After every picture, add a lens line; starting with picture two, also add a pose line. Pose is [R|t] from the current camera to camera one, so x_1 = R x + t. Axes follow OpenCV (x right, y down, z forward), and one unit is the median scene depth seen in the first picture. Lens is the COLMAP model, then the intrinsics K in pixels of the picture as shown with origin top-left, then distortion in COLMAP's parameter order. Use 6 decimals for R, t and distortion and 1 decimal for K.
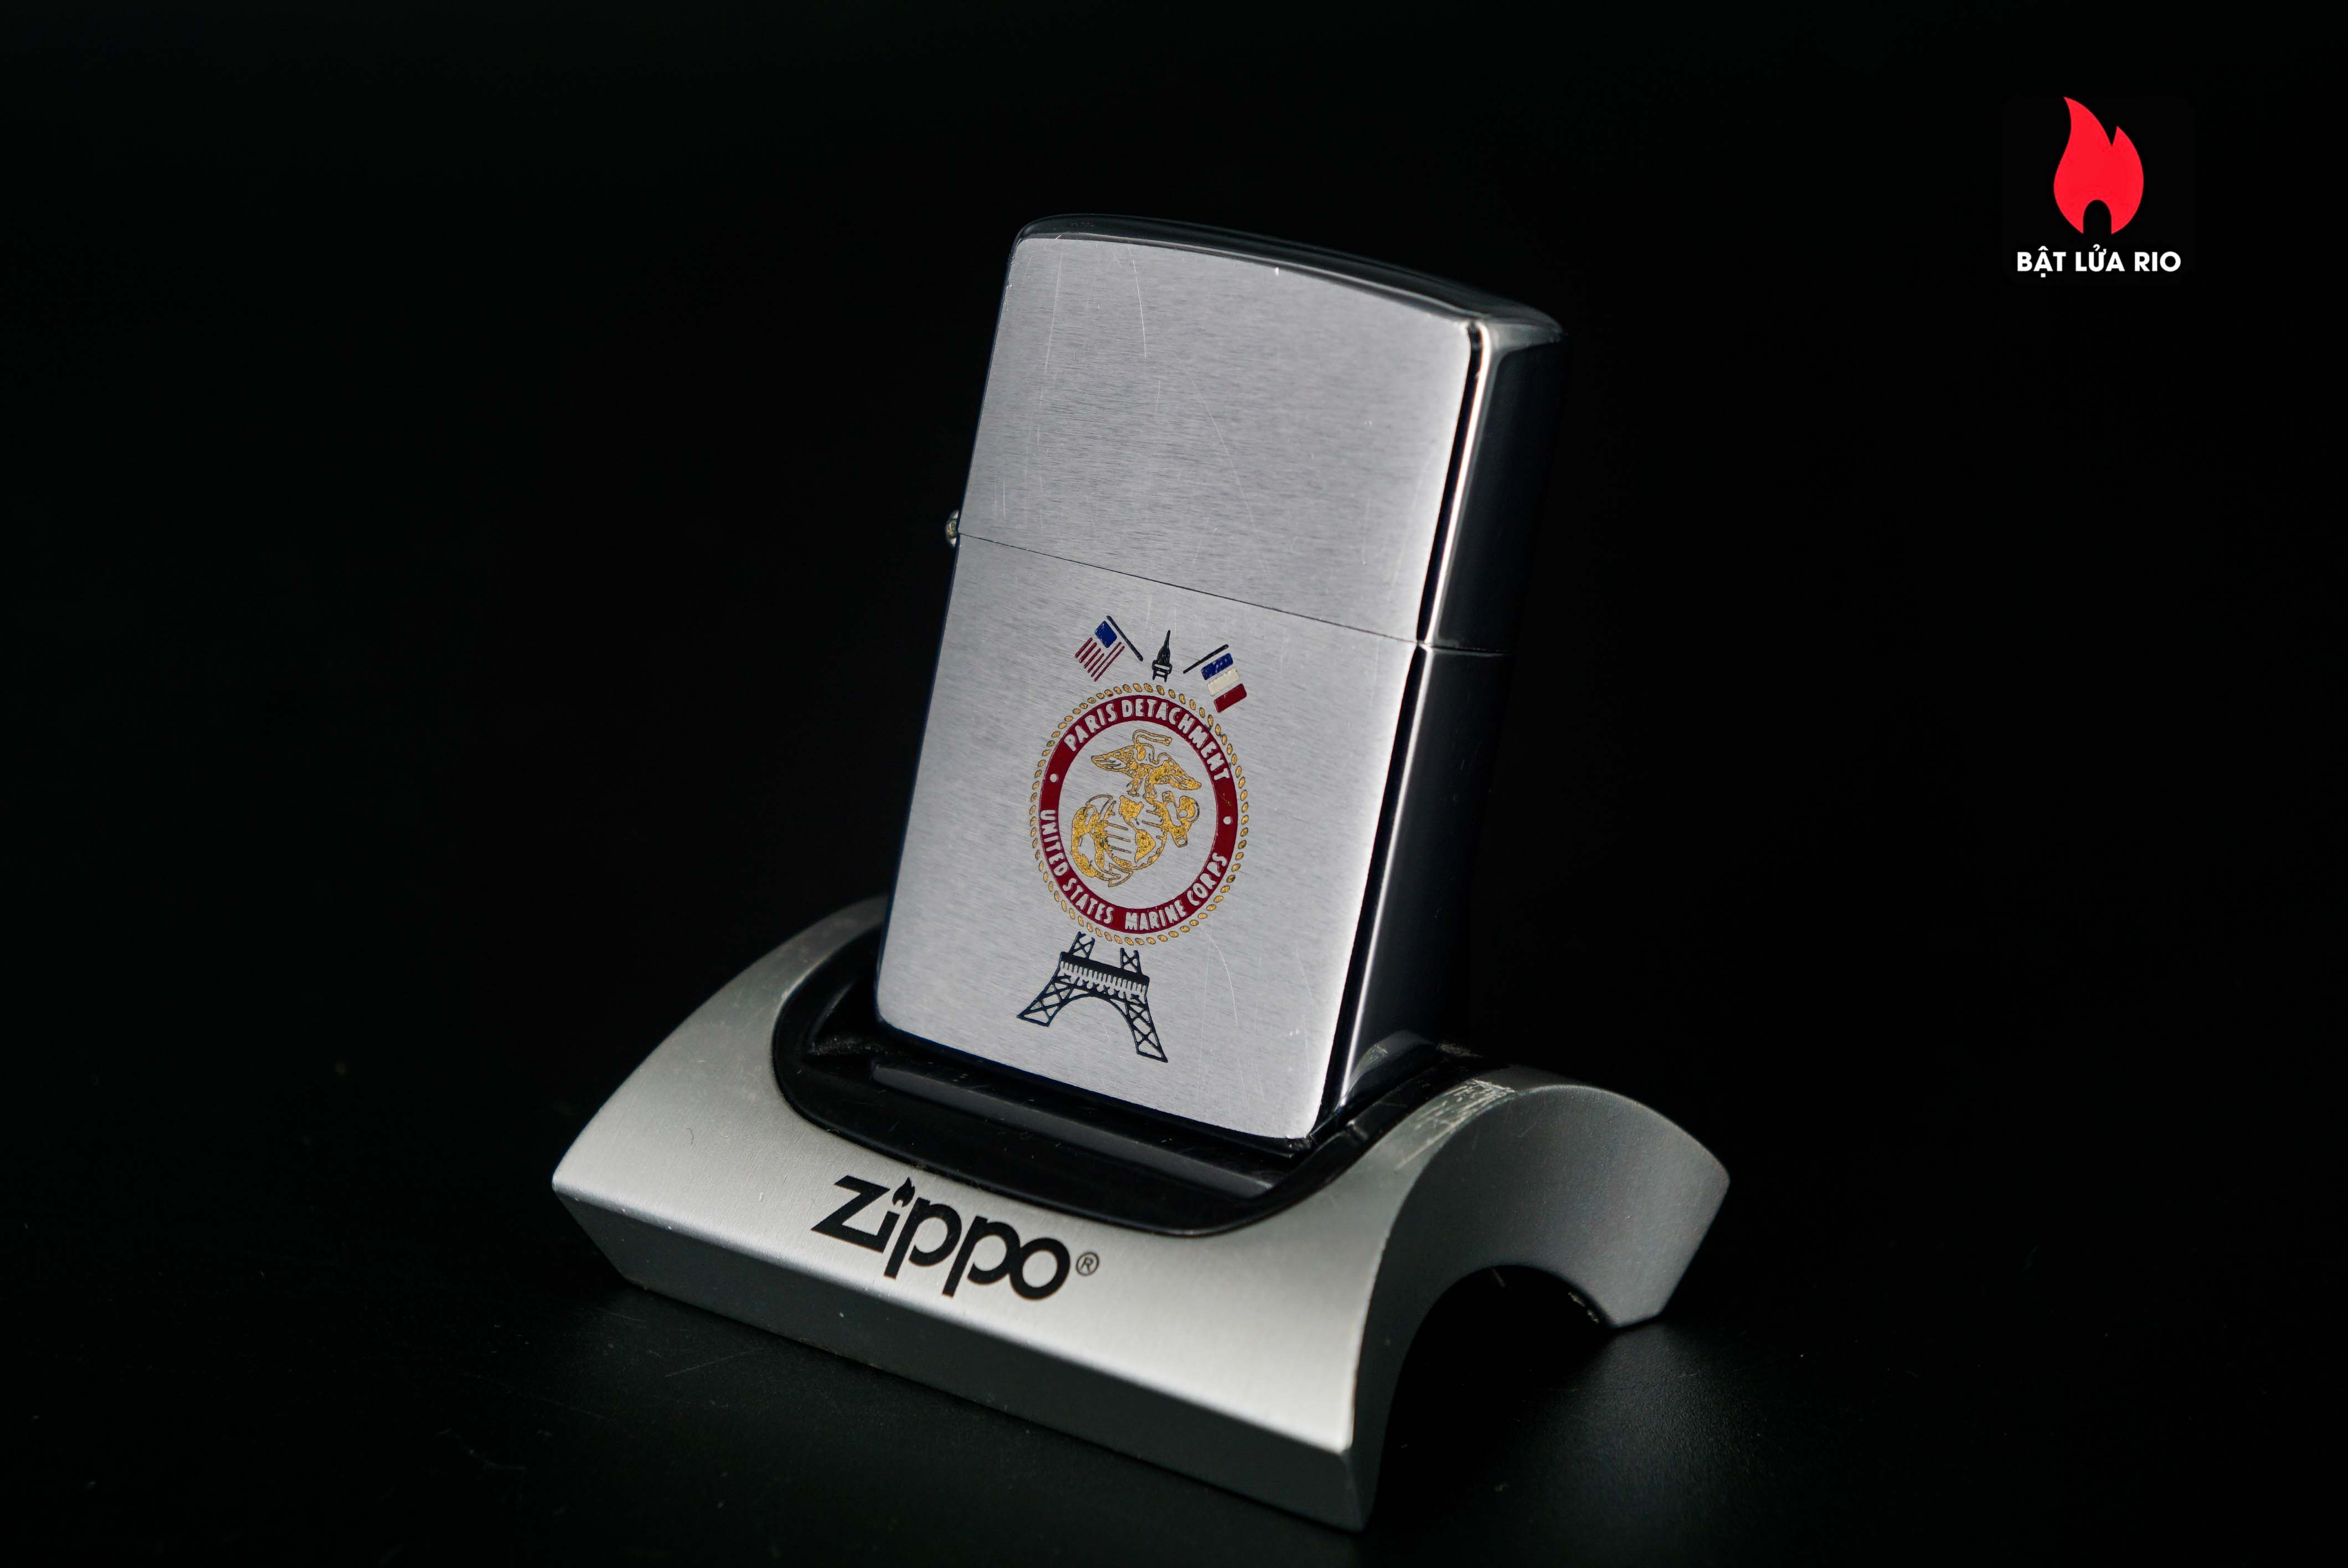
lens RADIAL K [[5285.2, 0, 1174.0], [0, 5285.2, 784.0], [0, 0, 1]] dist [0.369065, 0.044171]
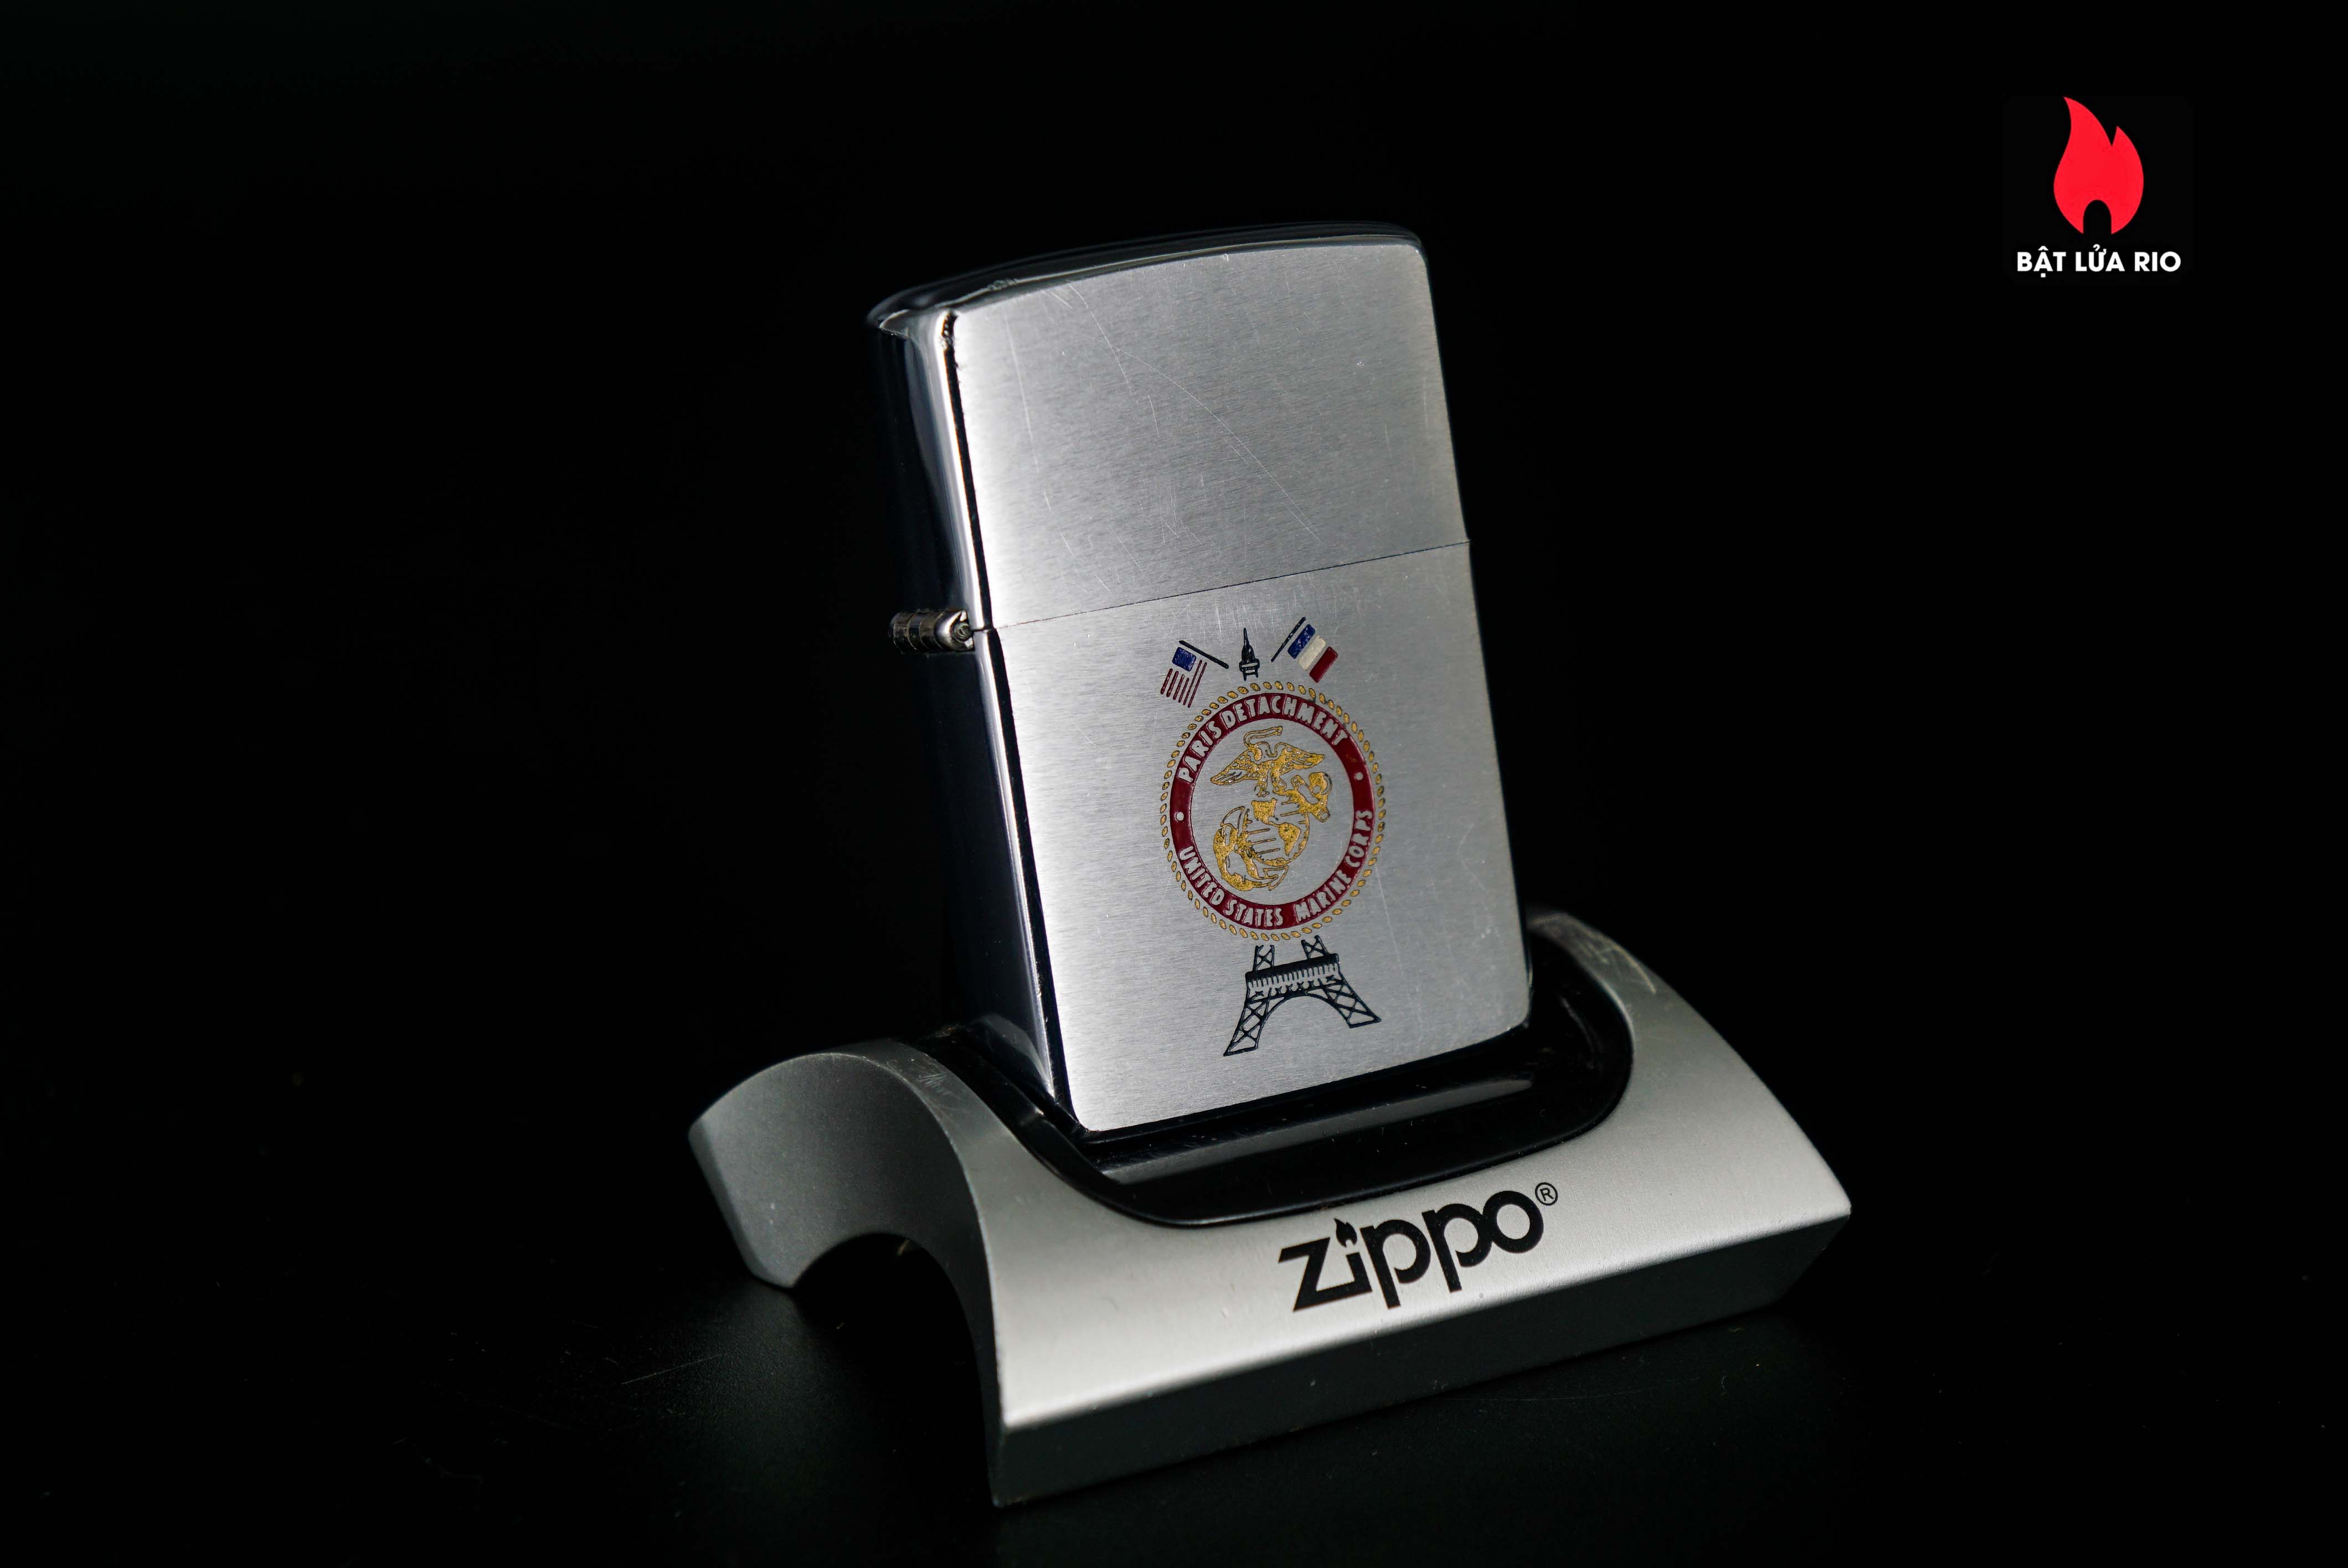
lens RADIAL K [[5285.2, 0, 1174.0], [0, 5285.2, 784.0], [0, 0, 1]] dist [0.369065, 0.044171]
pose [[0.450561, -0.339043, 0.825860, -0.851911], [0.332566, 0.922238, 0.197173, -0.205463], [-0.828489, 0.185814, 0.528279, 0.484904]]
